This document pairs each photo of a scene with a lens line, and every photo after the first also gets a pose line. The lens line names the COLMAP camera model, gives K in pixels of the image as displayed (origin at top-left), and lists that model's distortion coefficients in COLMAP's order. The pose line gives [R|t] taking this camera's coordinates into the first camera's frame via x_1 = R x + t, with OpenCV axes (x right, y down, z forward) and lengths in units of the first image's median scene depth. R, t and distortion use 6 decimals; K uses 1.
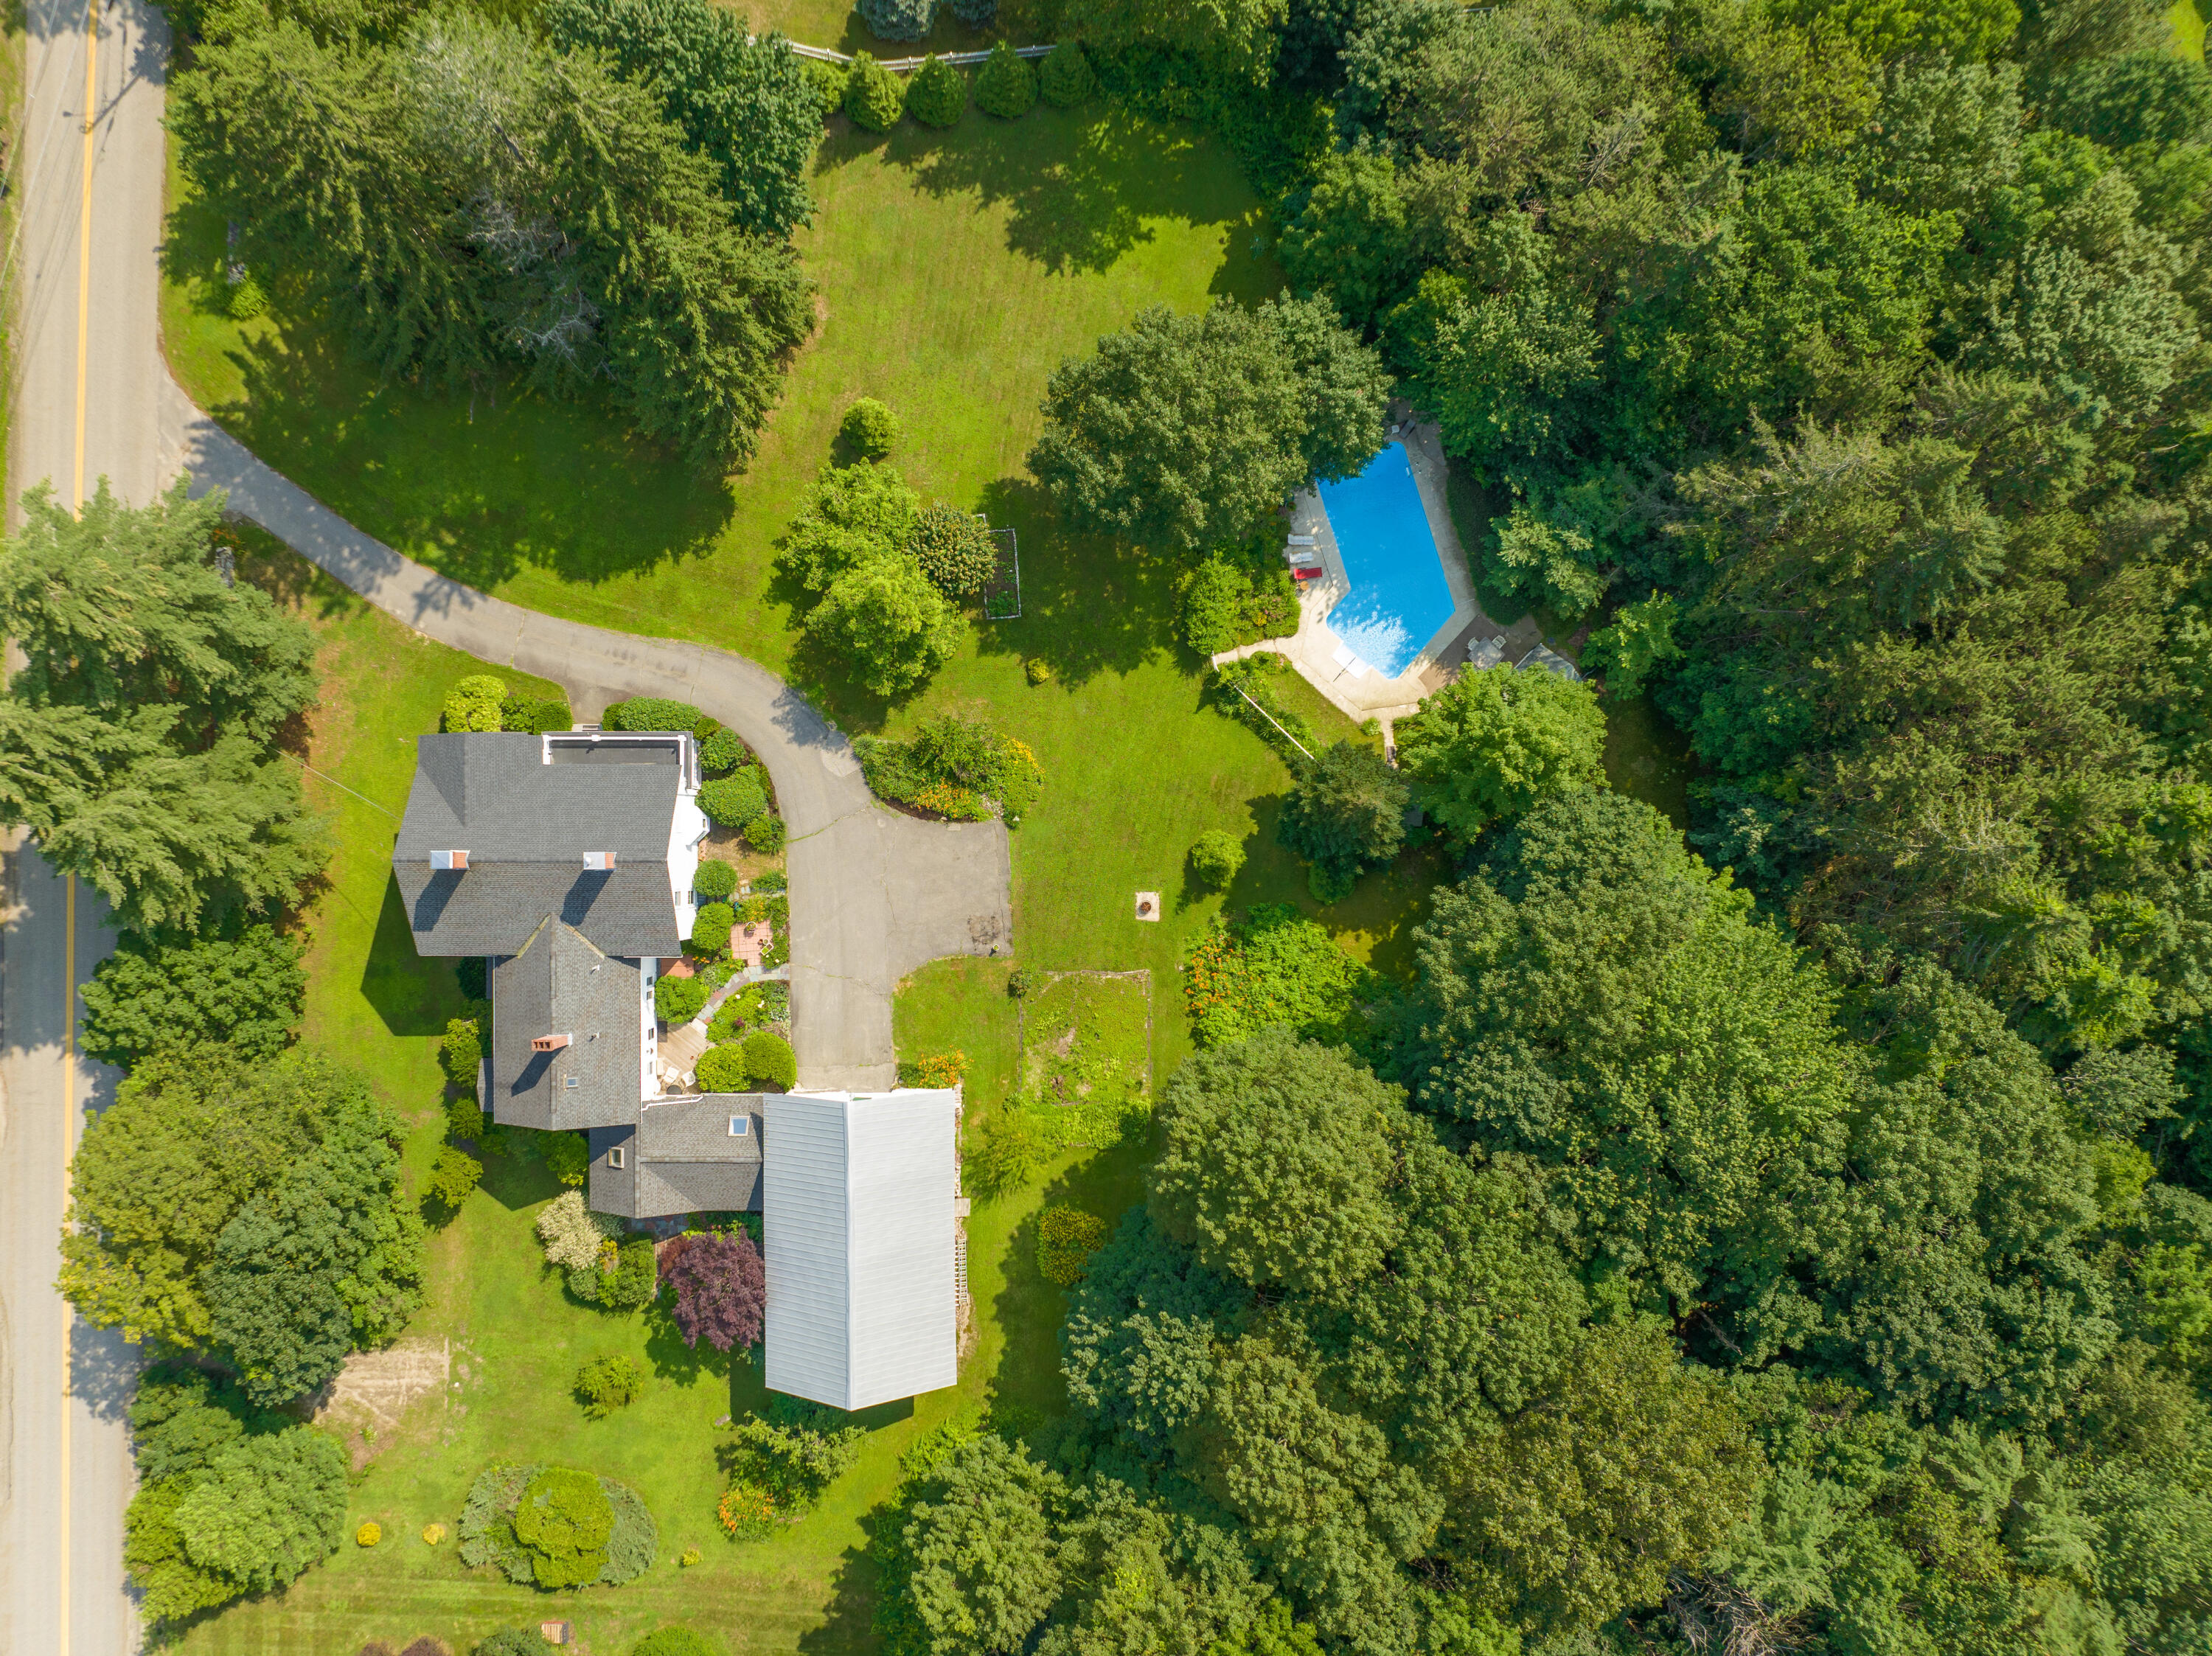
lens RADIAL K [[1664.3, 0, 1097.4], [0, 1664.3, 828.2], [0, 0, 1]] dist [-0.030167, -0.000699]
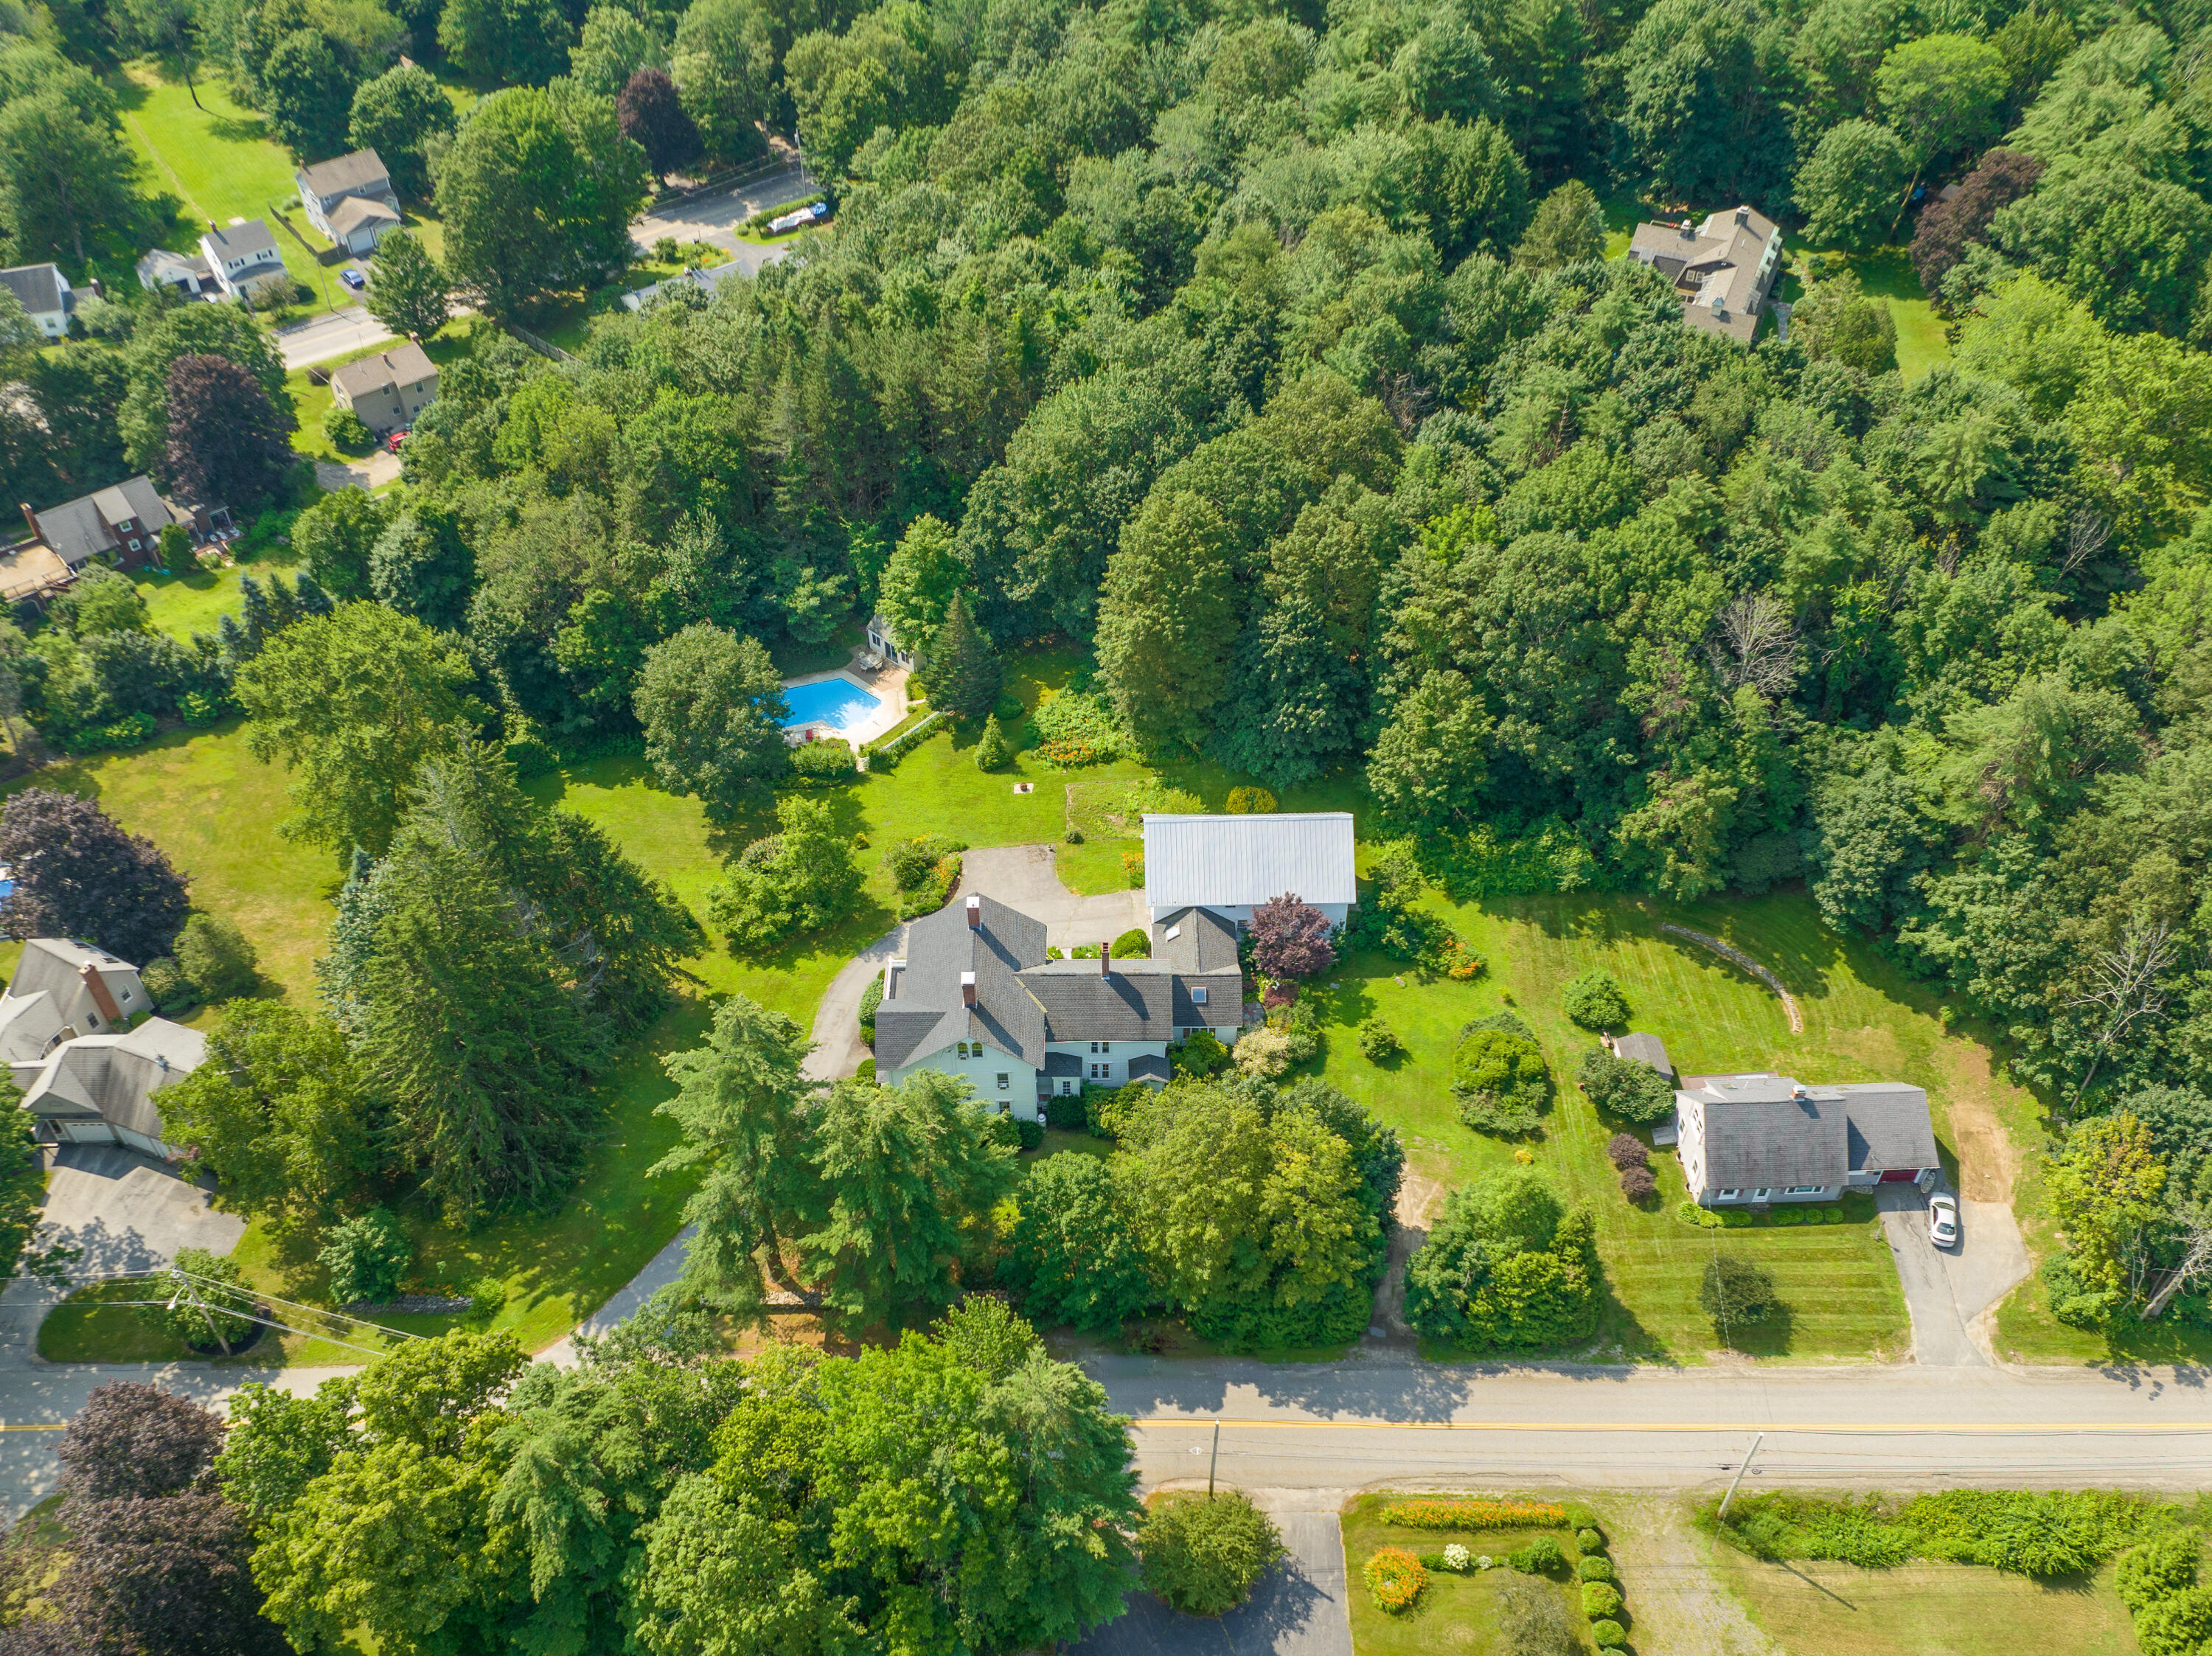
lens RADIAL K [[1664.3, 0, 1096.4], [0, 1664.3, 831.7], [0, 0, 1]] dist [-0.030167, -0.000699]
pose [[-0.020904, -0.737801, 0.674695, -1.033080], [0.998589, 0.017545, 0.050125, 0.039751], [-0.048820, 0.674791, 0.736393, -0.084807]]
